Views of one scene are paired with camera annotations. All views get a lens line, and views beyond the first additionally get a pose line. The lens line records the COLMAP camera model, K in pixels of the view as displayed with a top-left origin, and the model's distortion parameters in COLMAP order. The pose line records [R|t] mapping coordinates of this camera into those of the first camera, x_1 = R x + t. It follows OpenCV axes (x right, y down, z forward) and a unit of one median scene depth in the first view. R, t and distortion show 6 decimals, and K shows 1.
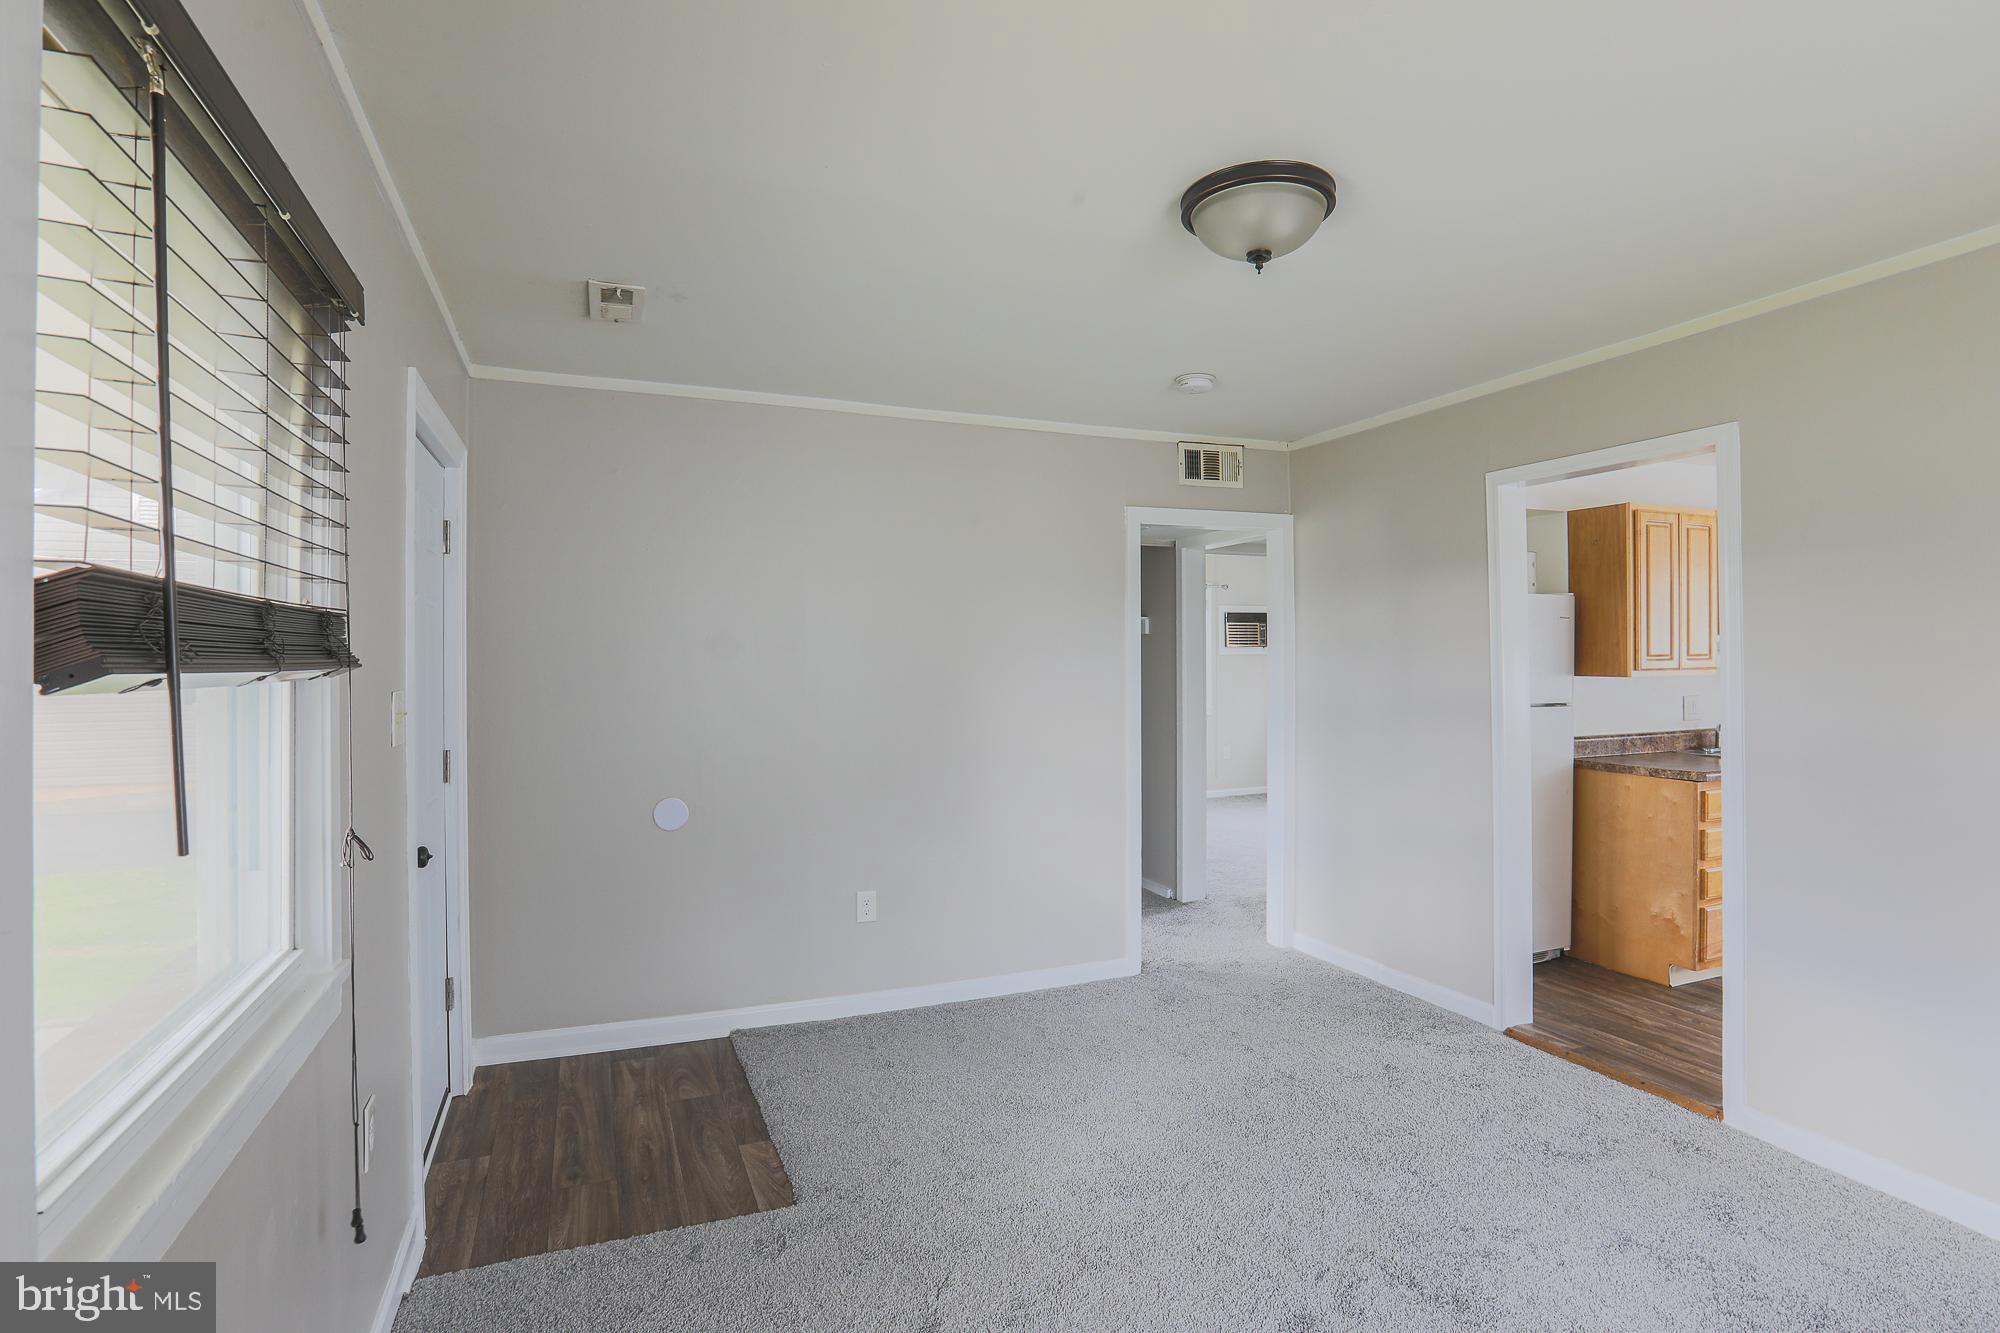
lens RADIAL K [[978.6, 0, 1011.1], [0, 978.6, 655.2], [0, 0, 1]] dist [-0.042983, 0.013004]
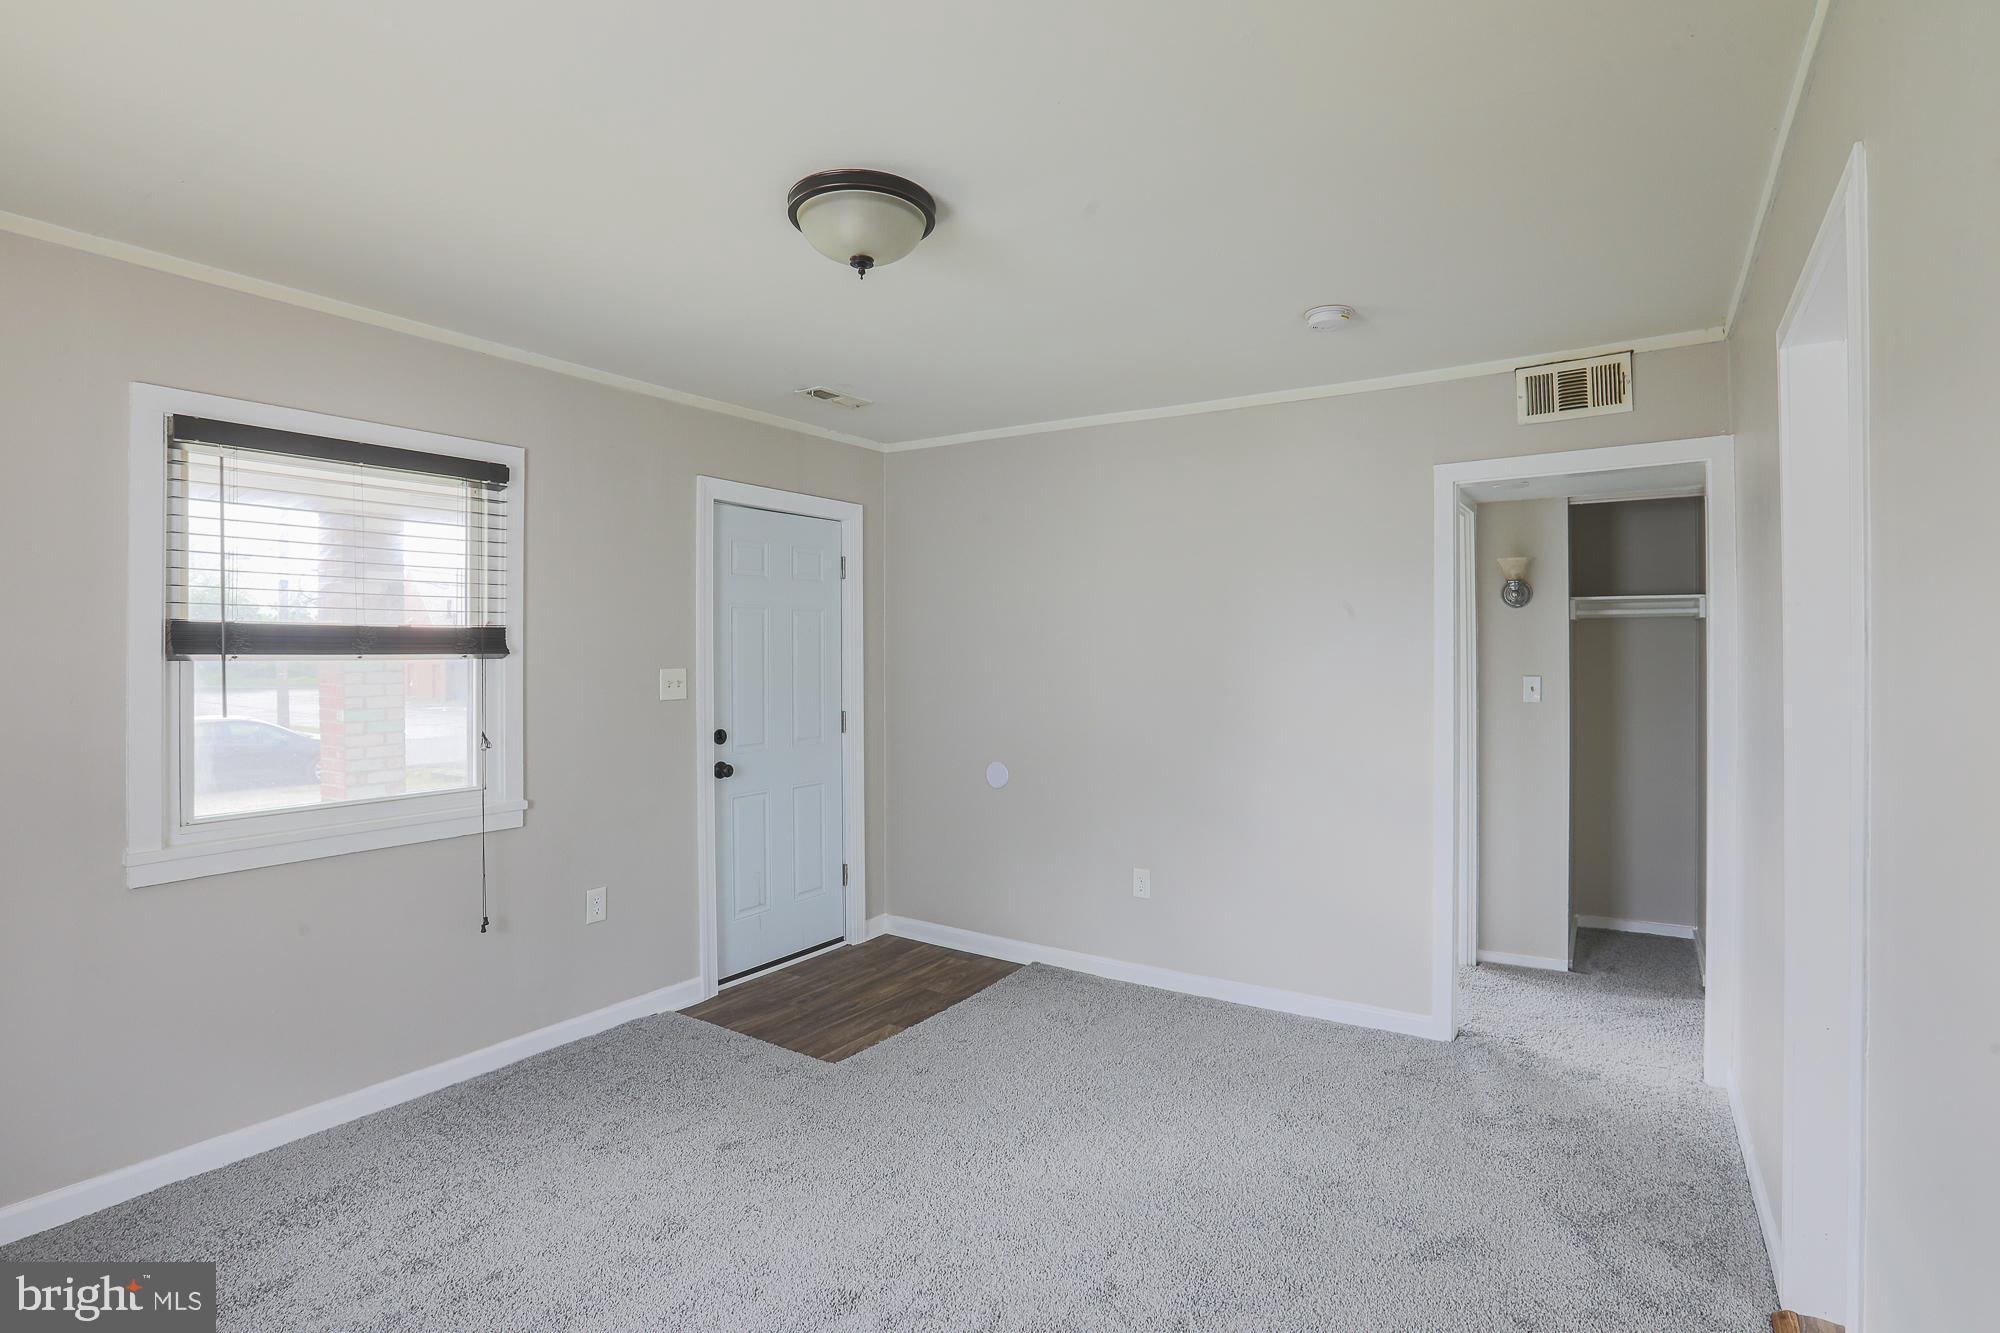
lens RADIAL K [[978.6, 0, 1053.1], [0, 978.6, 660.0], [0, 0, 1]] dist [-0.042983, 0.013004]
pose [[0.590888, 0.012202, -0.806661, 0.723828], [-0.000281, 0.999889, 0.014919, -0.002503], [0.806753, -0.008589, 0.590826, 0.327061]]
